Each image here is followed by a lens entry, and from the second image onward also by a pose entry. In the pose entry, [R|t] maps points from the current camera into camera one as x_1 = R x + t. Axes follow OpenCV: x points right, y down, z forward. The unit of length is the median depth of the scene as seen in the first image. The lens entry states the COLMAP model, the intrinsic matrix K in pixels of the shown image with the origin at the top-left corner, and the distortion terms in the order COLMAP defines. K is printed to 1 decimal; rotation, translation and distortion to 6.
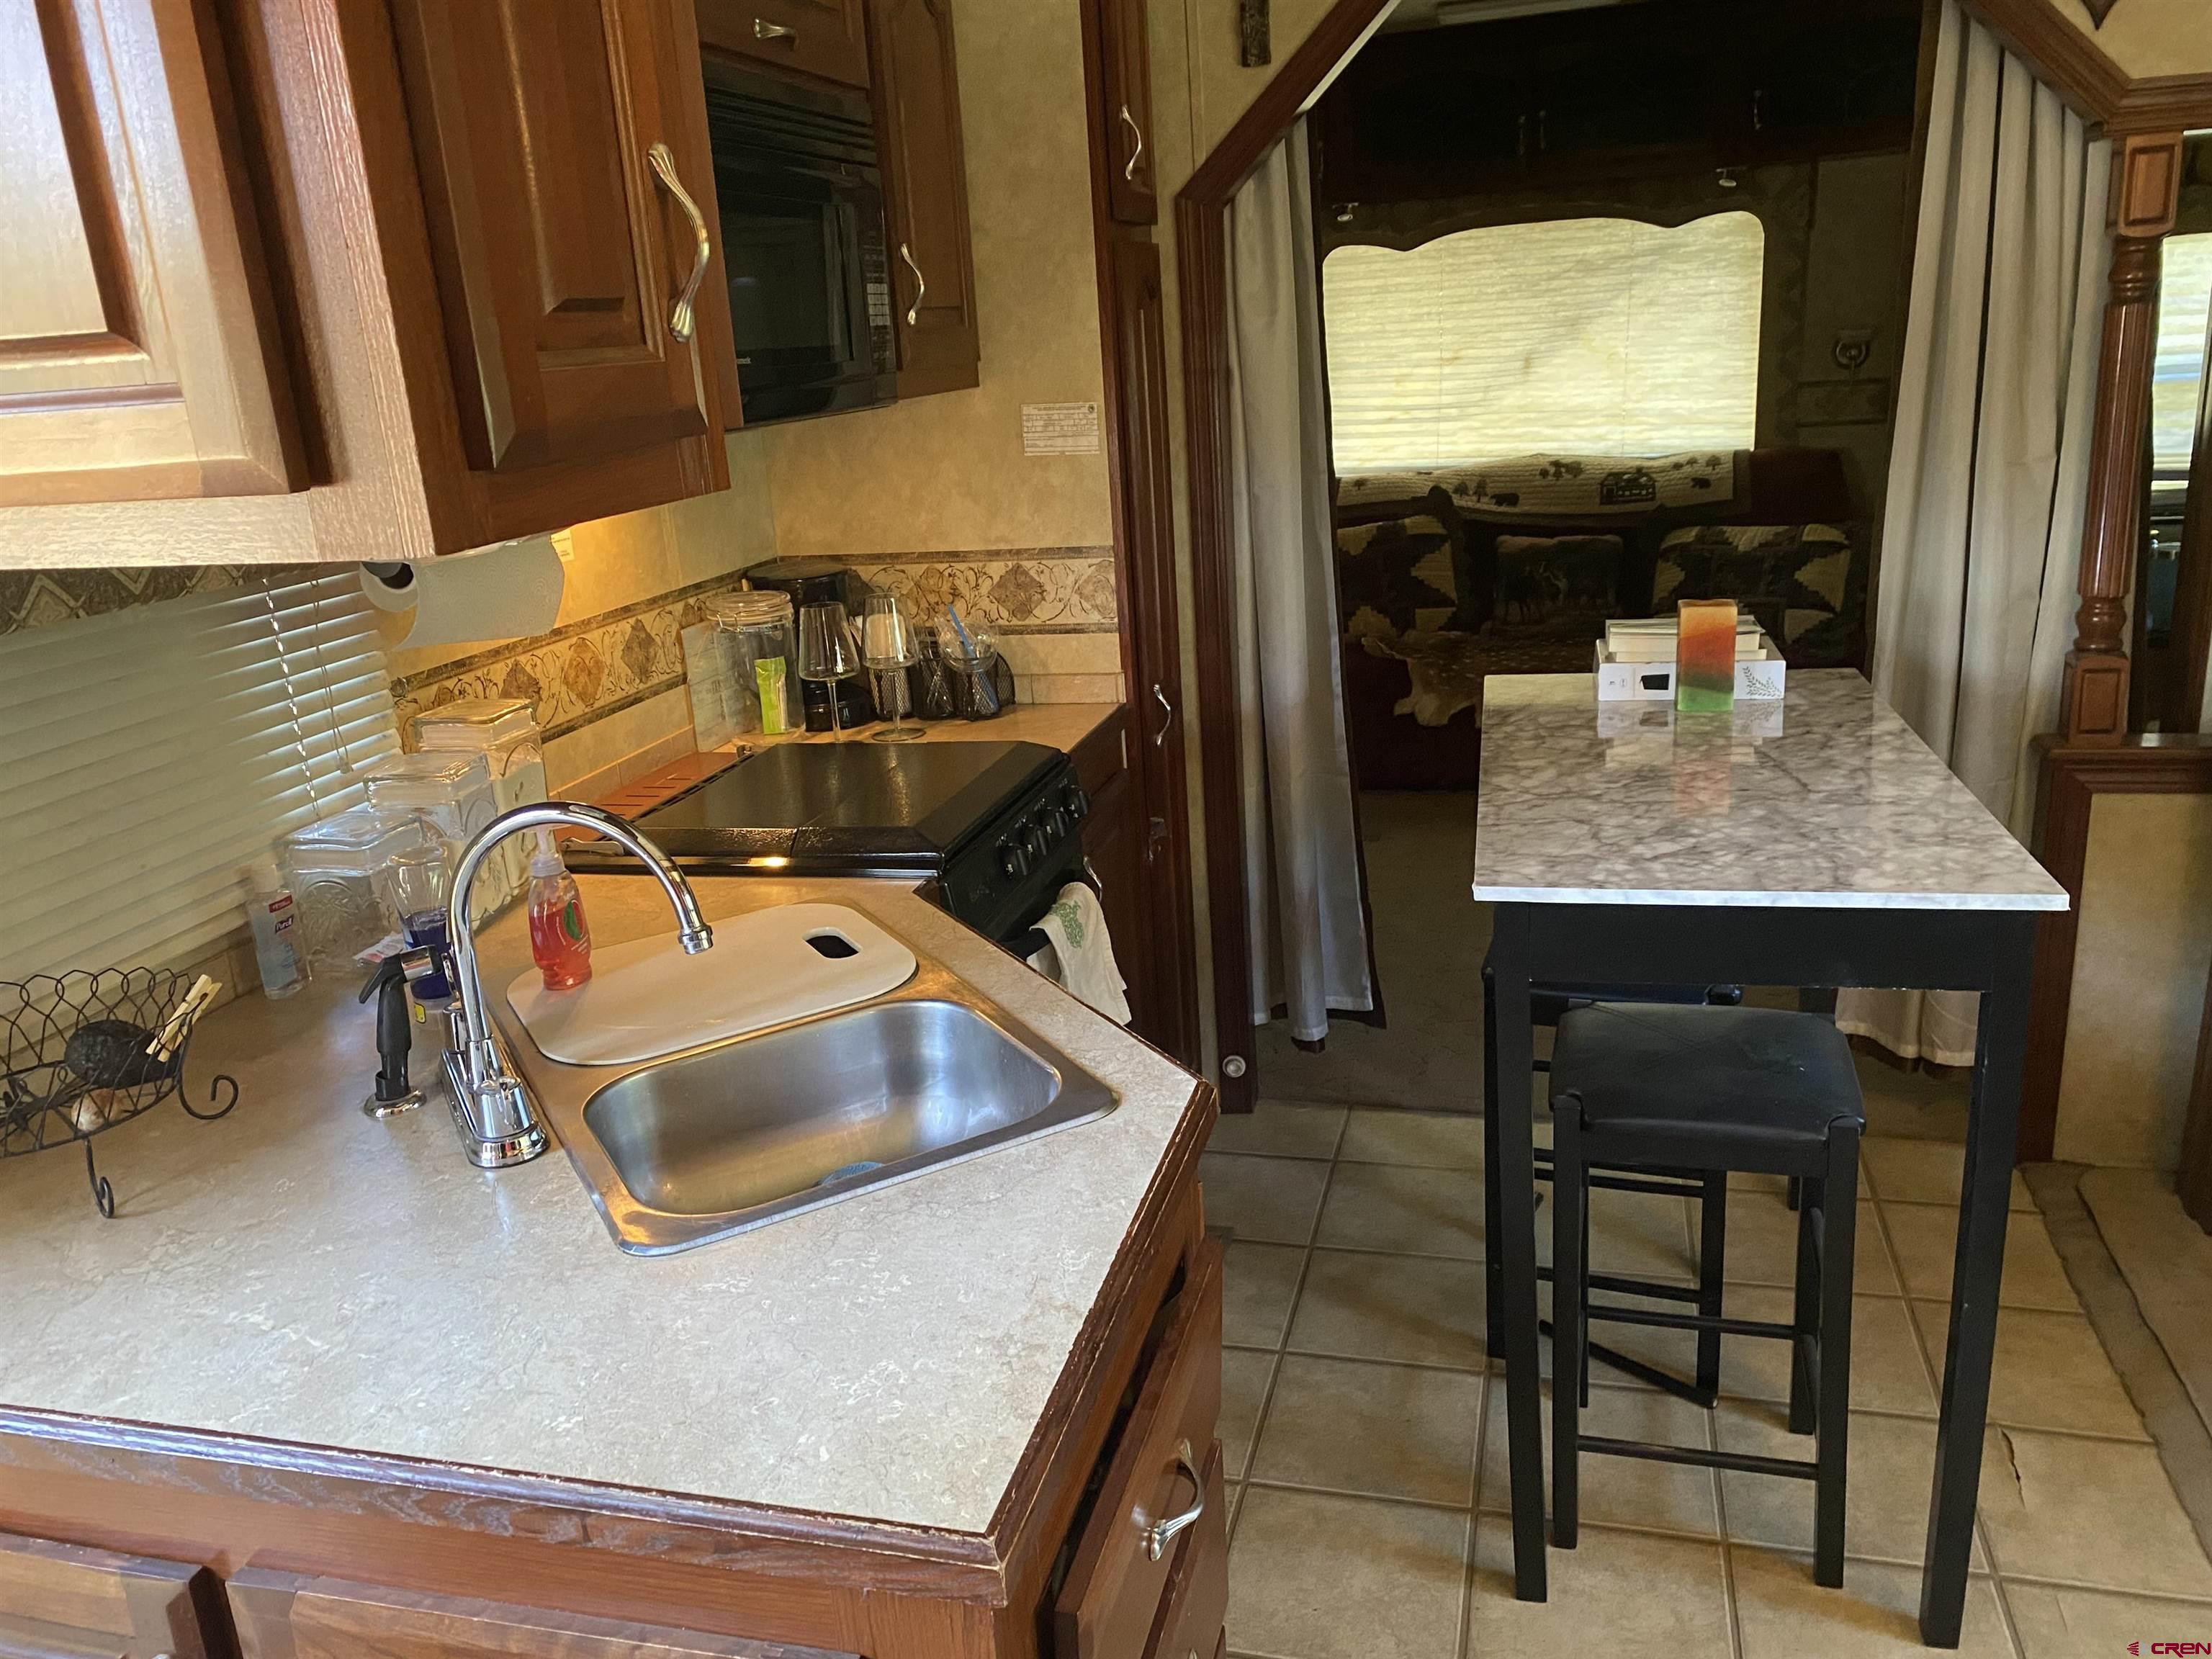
lens RADIAL K [[1697.6, 0, 1106.0], [0, 1697.6, 829.5], [0, 0, 1]] dist [0.121169, -0.125857]
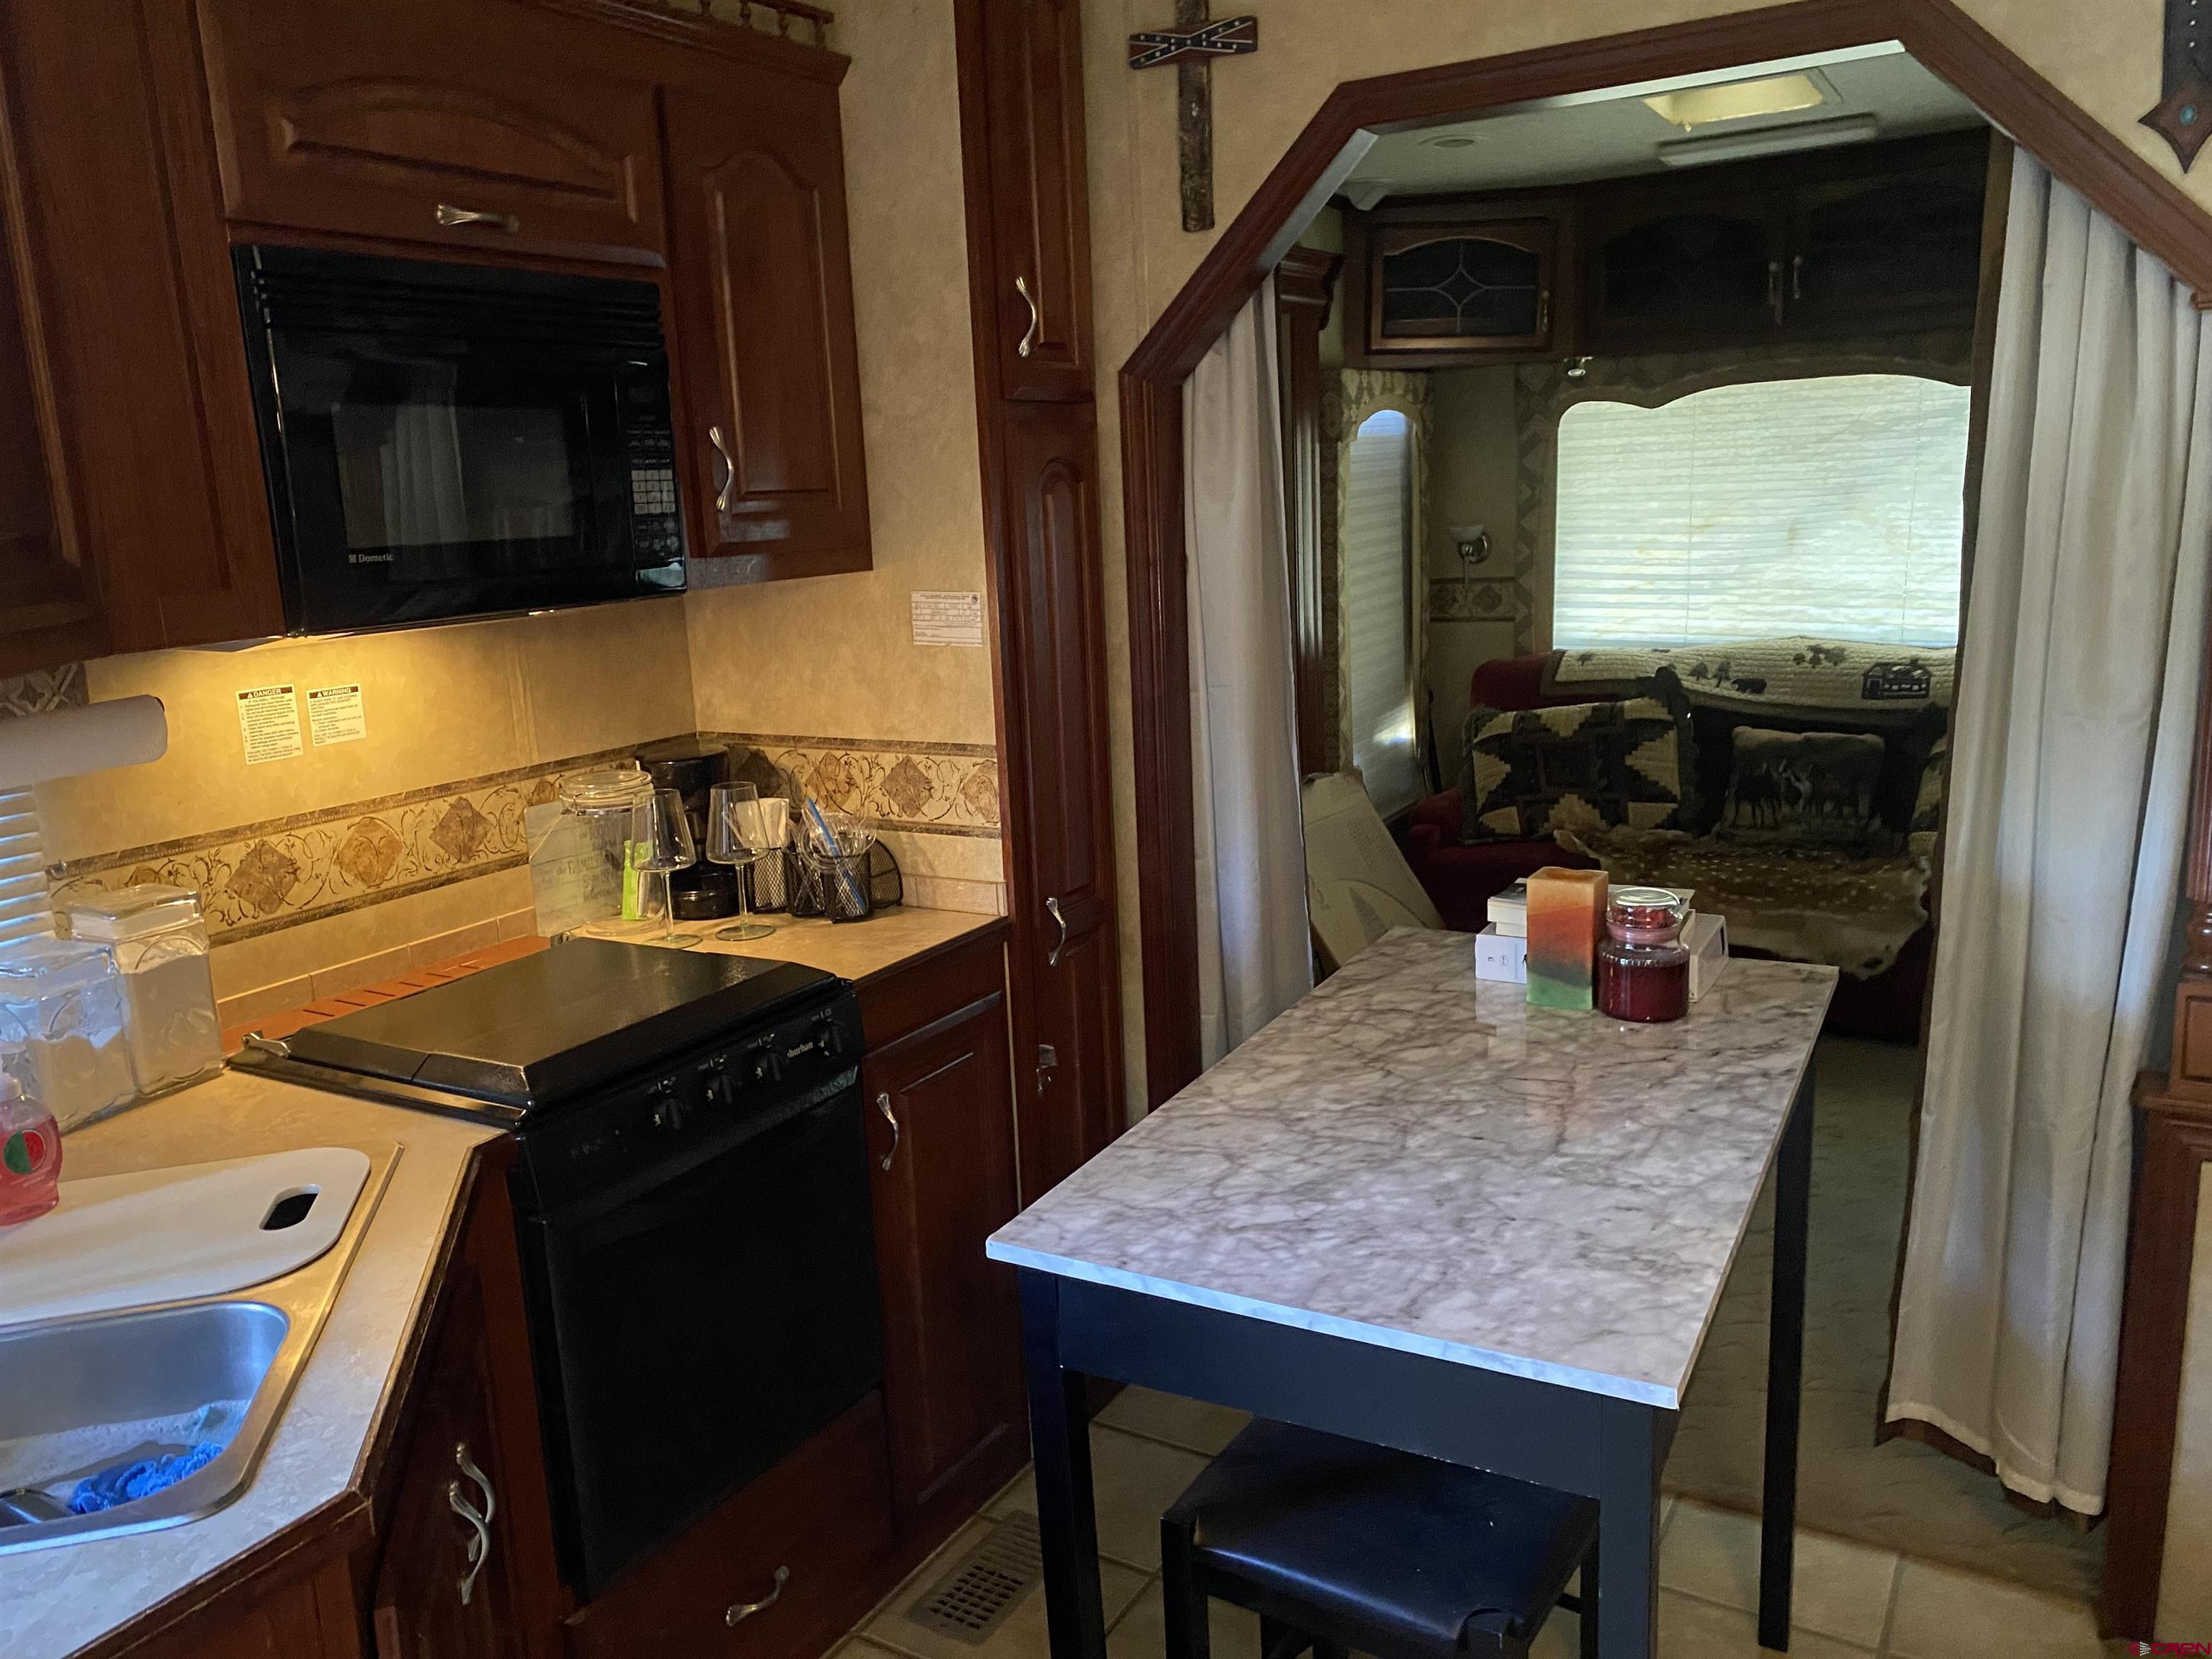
lens RADIAL K [[1683.3, 0, 1045.8], [0, 1683.3, 860.9], [0, 0, 1]] dist [0.080441, -0.097099]
pose [[0.956838, 0.081113, -0.279073, 0.276209], [-0.095557, 0.994678, -0.038524, -0.070780], [0.274463, 0.063528, 0.959497, 0.144911]]
